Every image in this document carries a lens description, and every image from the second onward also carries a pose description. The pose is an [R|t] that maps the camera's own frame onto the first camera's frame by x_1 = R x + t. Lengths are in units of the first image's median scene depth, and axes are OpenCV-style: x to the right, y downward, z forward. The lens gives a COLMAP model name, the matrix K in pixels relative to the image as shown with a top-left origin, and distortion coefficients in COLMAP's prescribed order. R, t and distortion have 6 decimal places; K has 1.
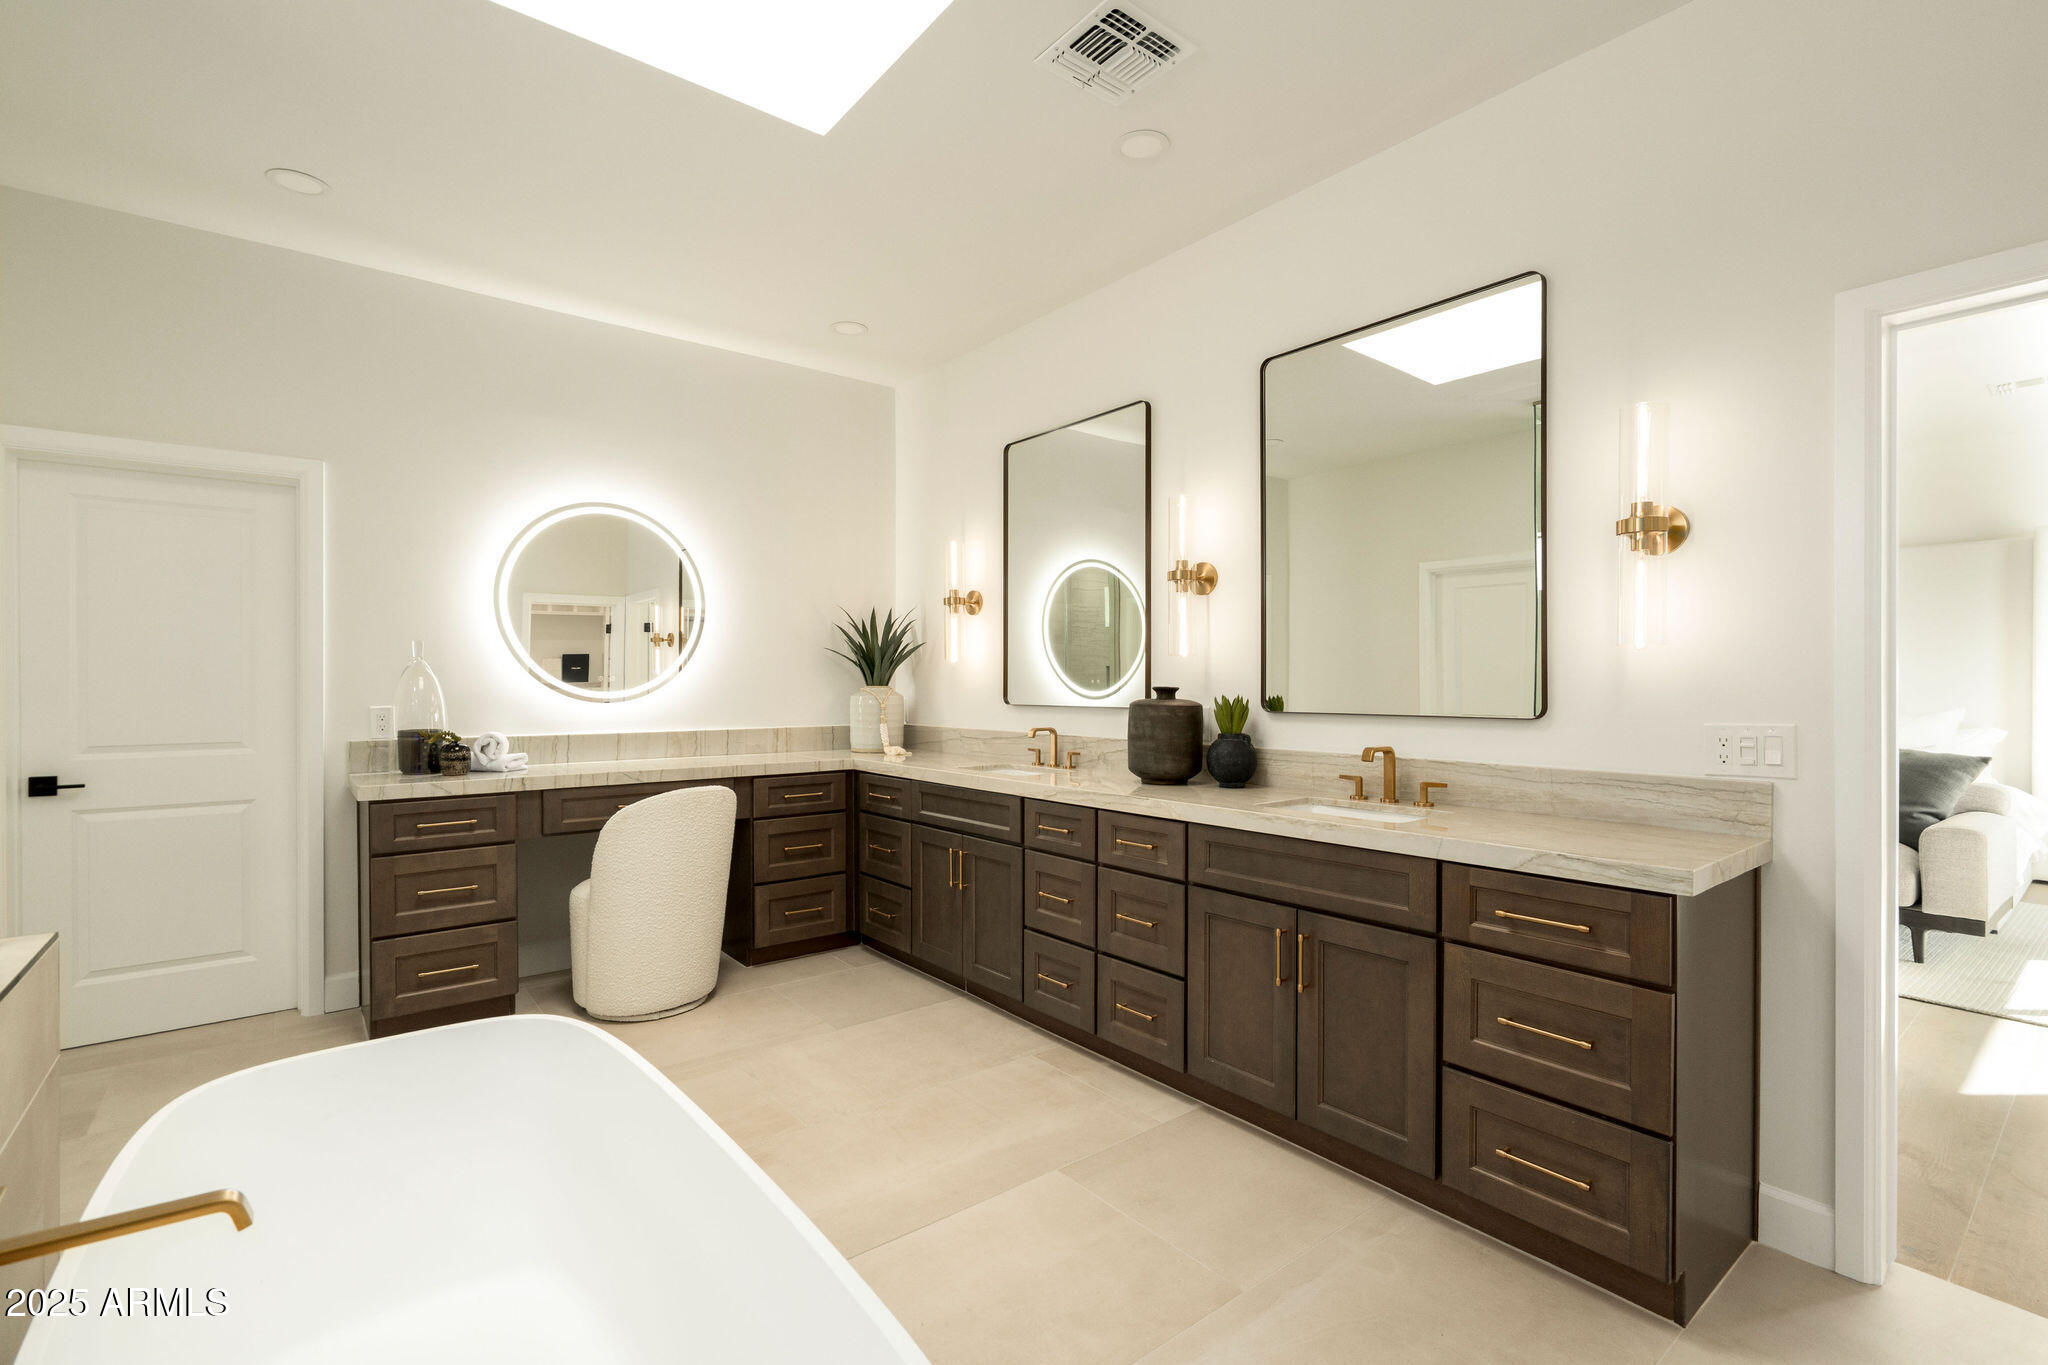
lens RADIAL K [[928.1, 0, 1025.8], [0, 928.1, 681.7], [0, 0, 1]] dist [-0.007767, 0.003161]
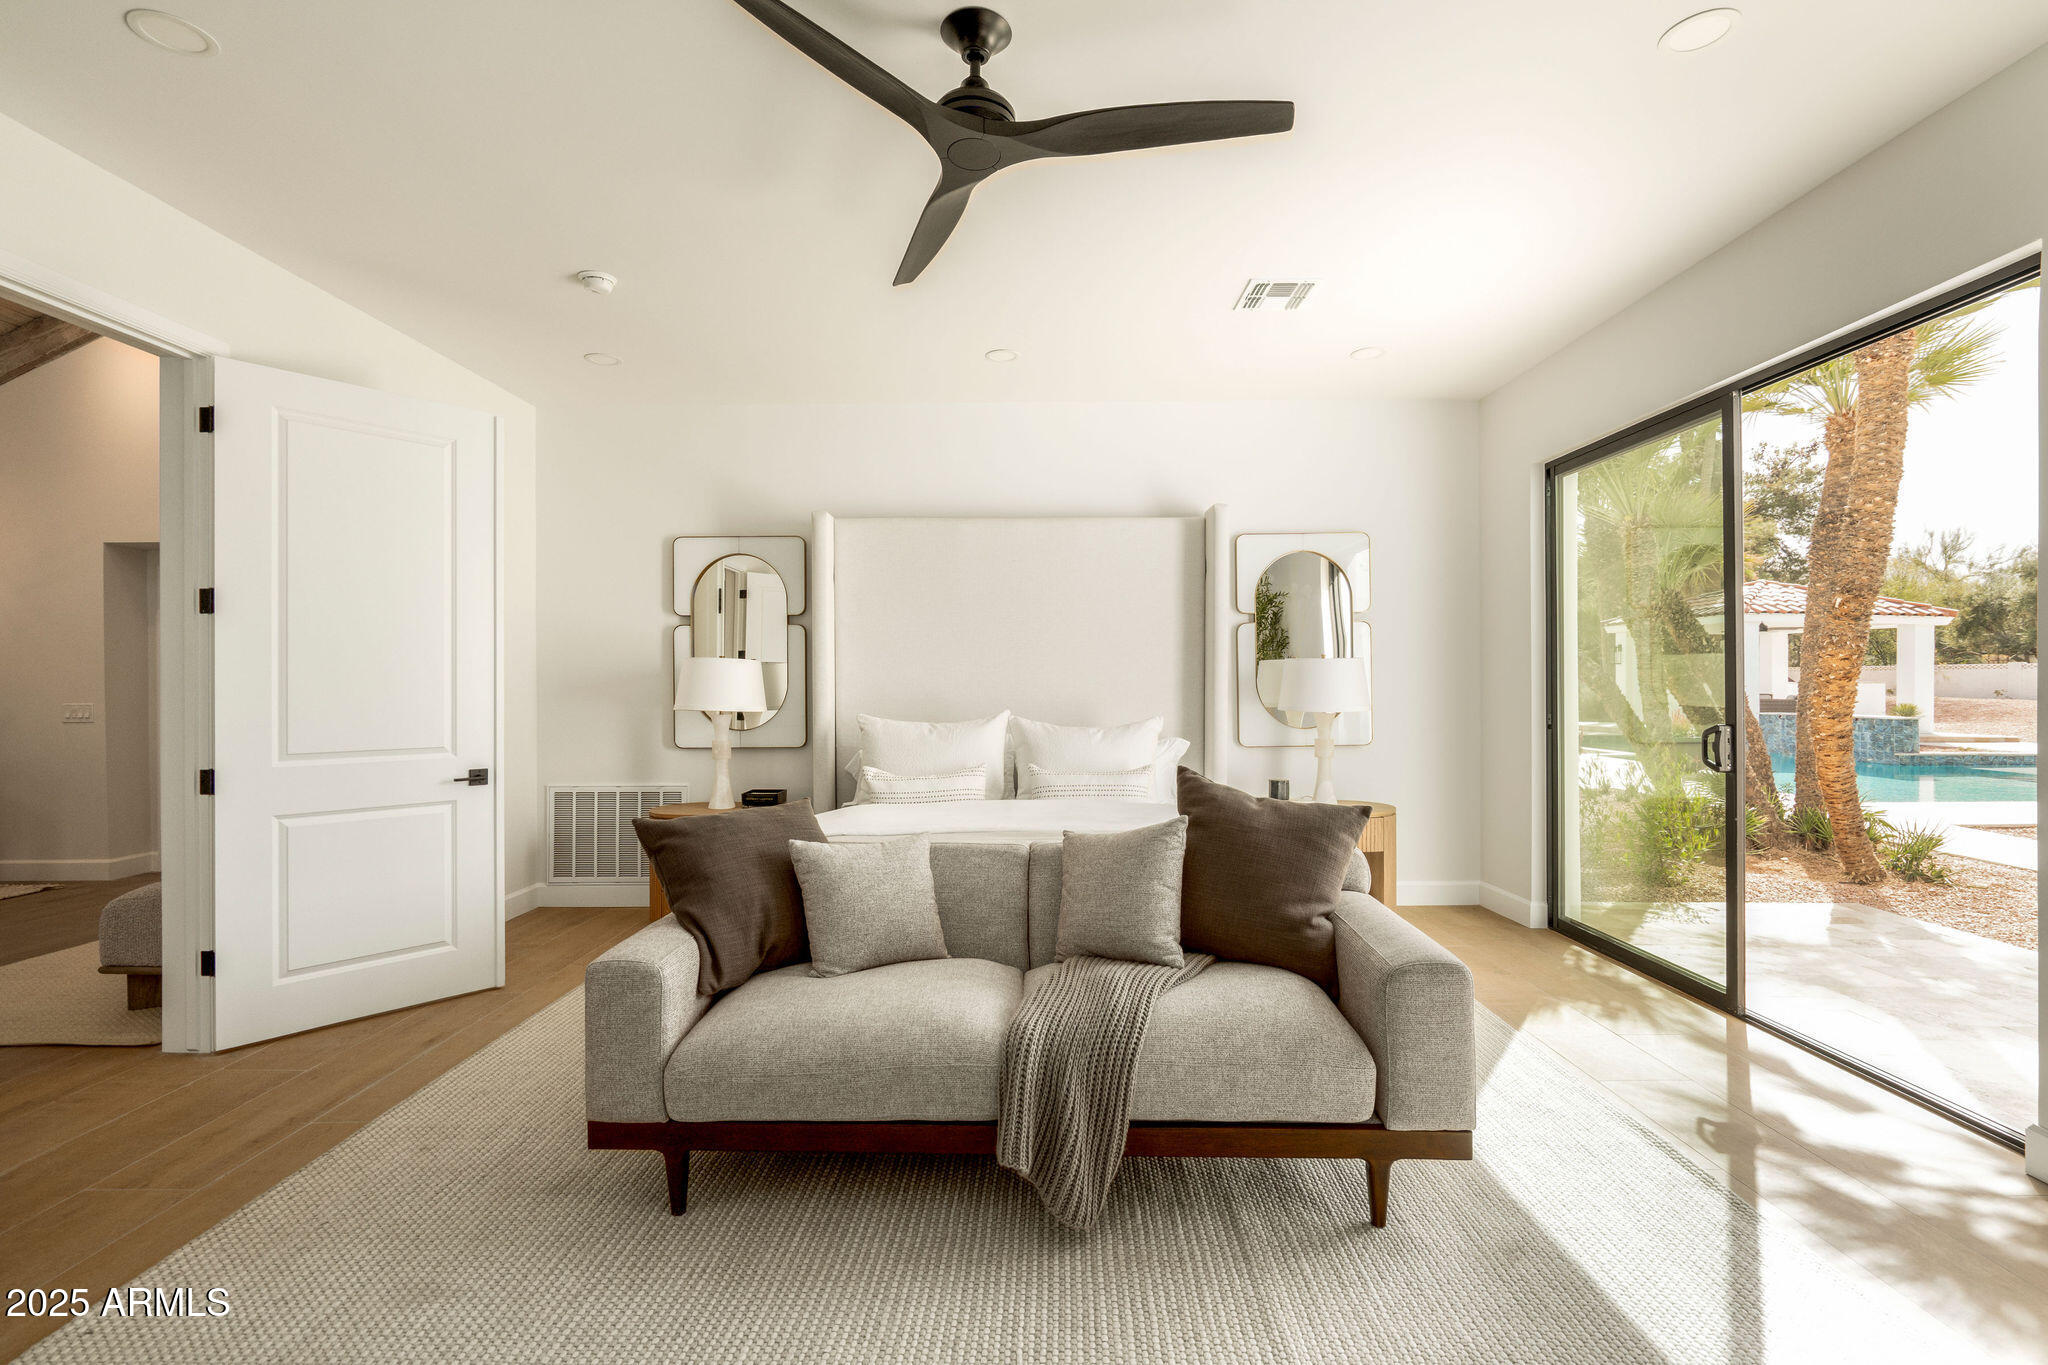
lens RADIAL K [[928.1, 0, 1030.4], [0, 928.1, 680.6], [0, 0, 1]] dist [-0.007767, 0.003161]
pose [[0.654110, 0.002994, 0.756393, 0.419232], [0.000011, 0.999992, -0.003968, -0.000448], [-0.756399, 0.002604, 0.654105, 0.761902]]
